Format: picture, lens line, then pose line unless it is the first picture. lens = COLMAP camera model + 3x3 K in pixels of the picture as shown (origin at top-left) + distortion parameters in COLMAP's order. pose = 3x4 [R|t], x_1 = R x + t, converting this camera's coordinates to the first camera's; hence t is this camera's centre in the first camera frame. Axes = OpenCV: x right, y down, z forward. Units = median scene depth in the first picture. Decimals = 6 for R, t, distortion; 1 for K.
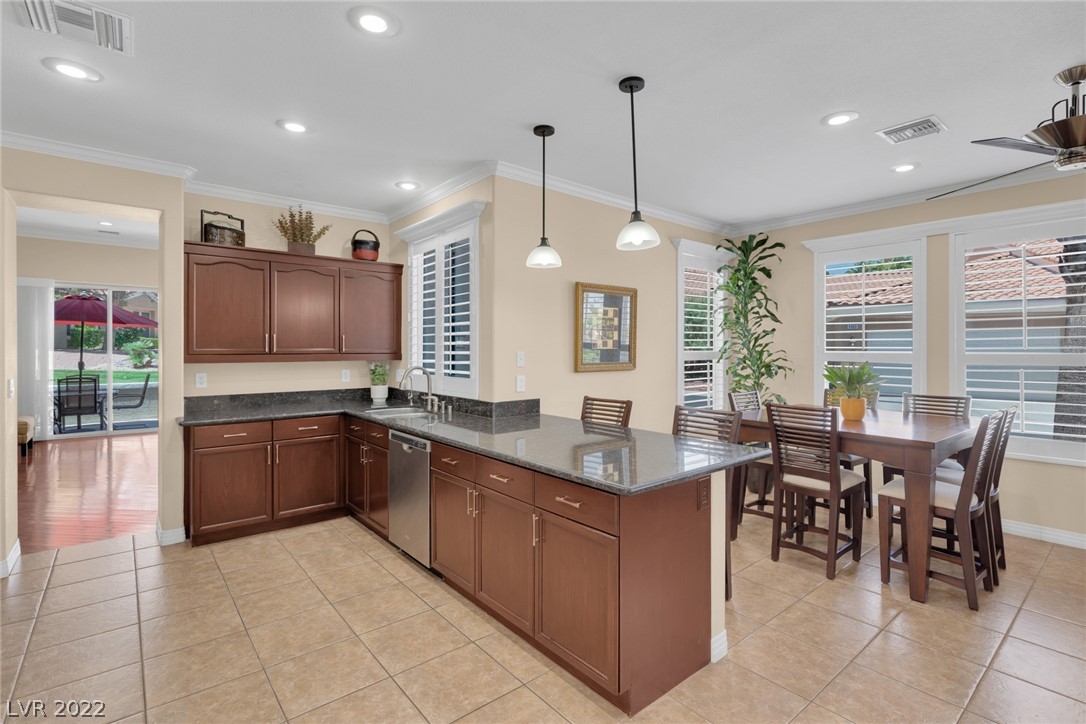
lens RADIAL K [[517.1, 0, 549.5], [0, 517.1, 346.8], [0, 0, 1]] dist [-0.000558, 0.000339]
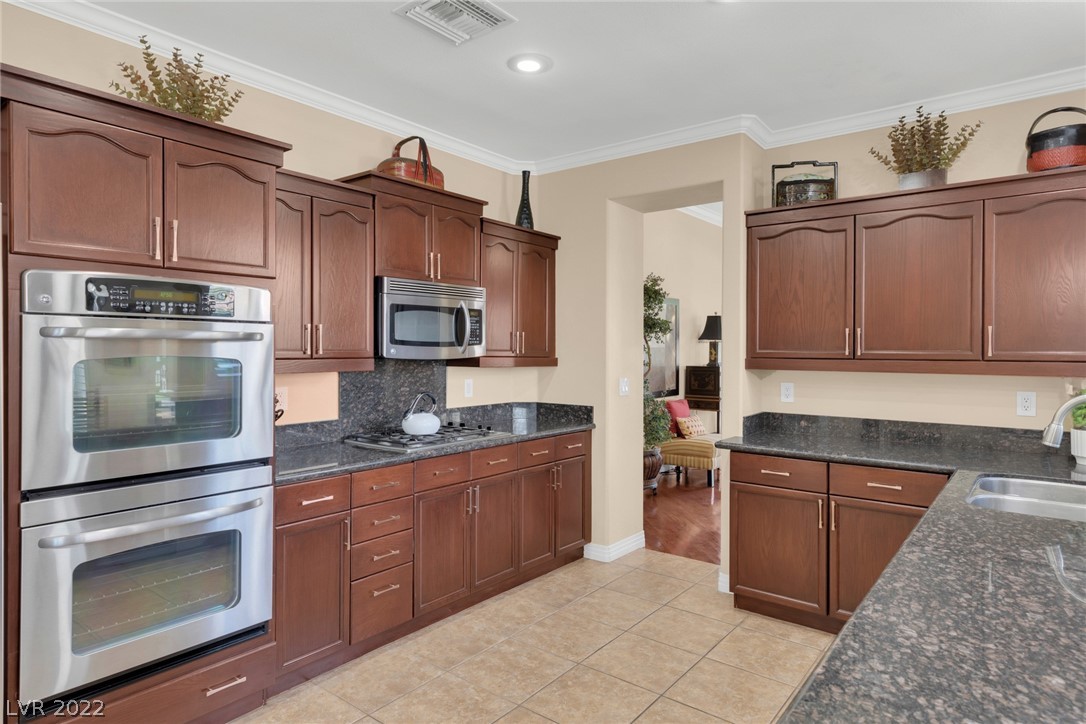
lens RADIAL K [[628.2, 0, 546.0], [0, 628.2, 351.5], [0, 0, 1]] dist [0.011421, 0.000560]
pose [[0.206635, 0.003514, -0.978412, 0.153555], [-0.002154, 0.999993, 0.003137, 0.003144], [0.978416, 0.001459, 0.206641, 0.477328]]
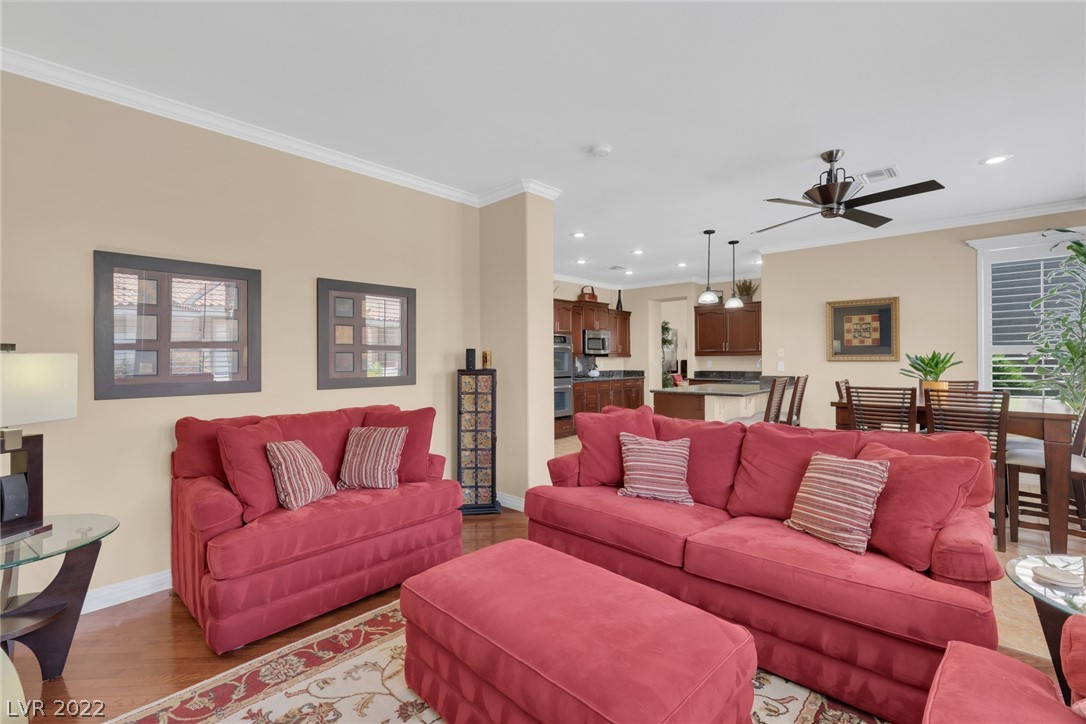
lens RADIAL K [[484.8, 0, 545.6], [0, 484.8, 355.4], [0, 0, 1]] dist [0.001183, 0.000297]
pose [[0.128819, -0.007456, -0.991640, 1.413672], [0.007989, 0.999947, -0.006480, 0.035346], [0.991636, -0.007087, 0.128872, -0.005843]]
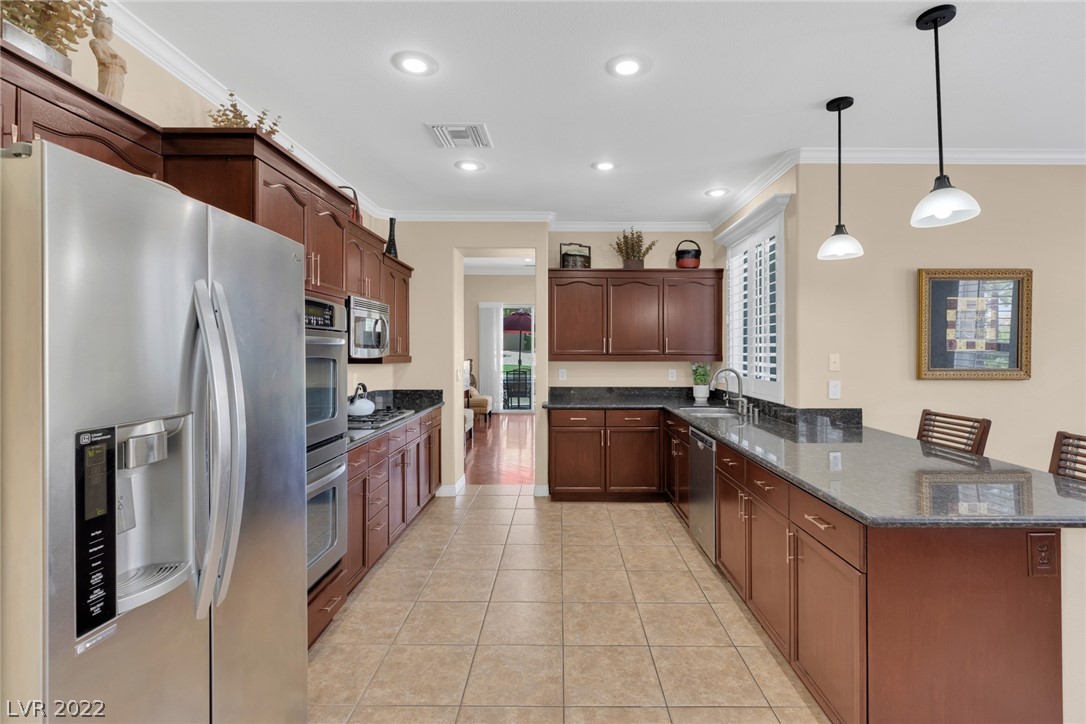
lens RADIAL K [[506.6, 0, 555.8], [0, 506.6, 345.5], [0, 0, 1]] dist [0.001177, -0.000028]
pose [[0.762724, -0.004716, -0.646707, 0.137465], [0.000452, 0.999977, -0.006760, 0.000300], [0.646724, 0.004864, 0.762709, 0.021191]]
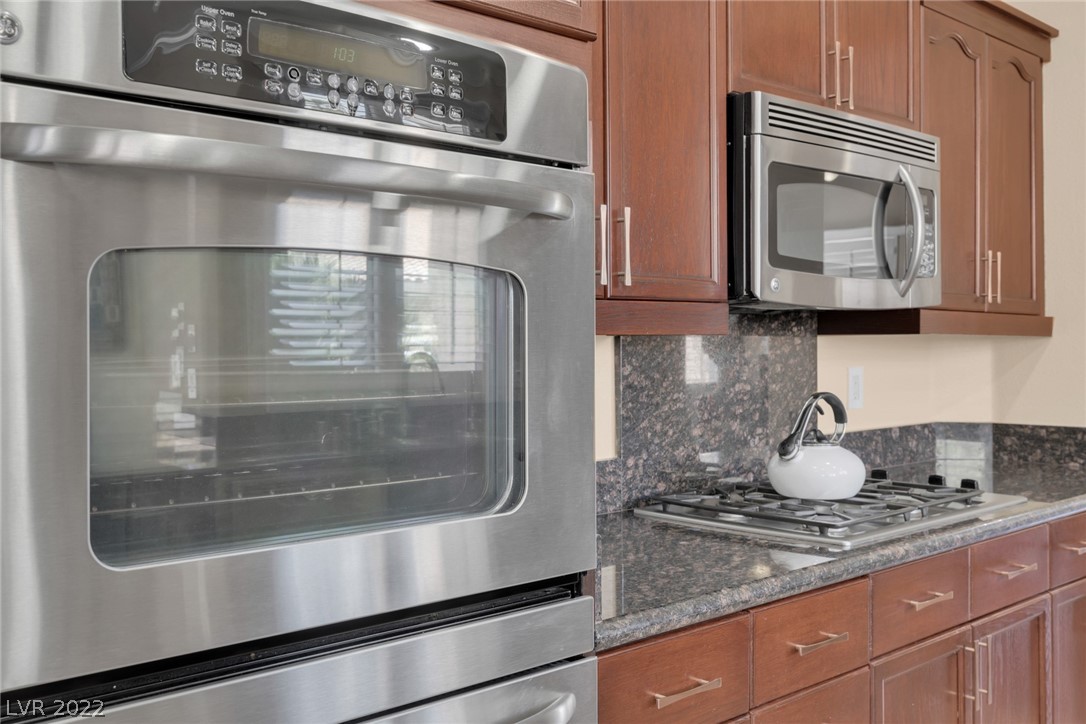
lens RADIAL K [[1056.2, 0, 542.6], [0, 1056.2, 345.8], [0, 0, 1]] dist [0.000257, -0.003473]
pose [[0.043929, 0.002441, -0.999032, -0.152323], [0.006732, 0.999974, 0.002739, 0.033893], [0.999012, -0.006845, 0.043911, 0.314689]]
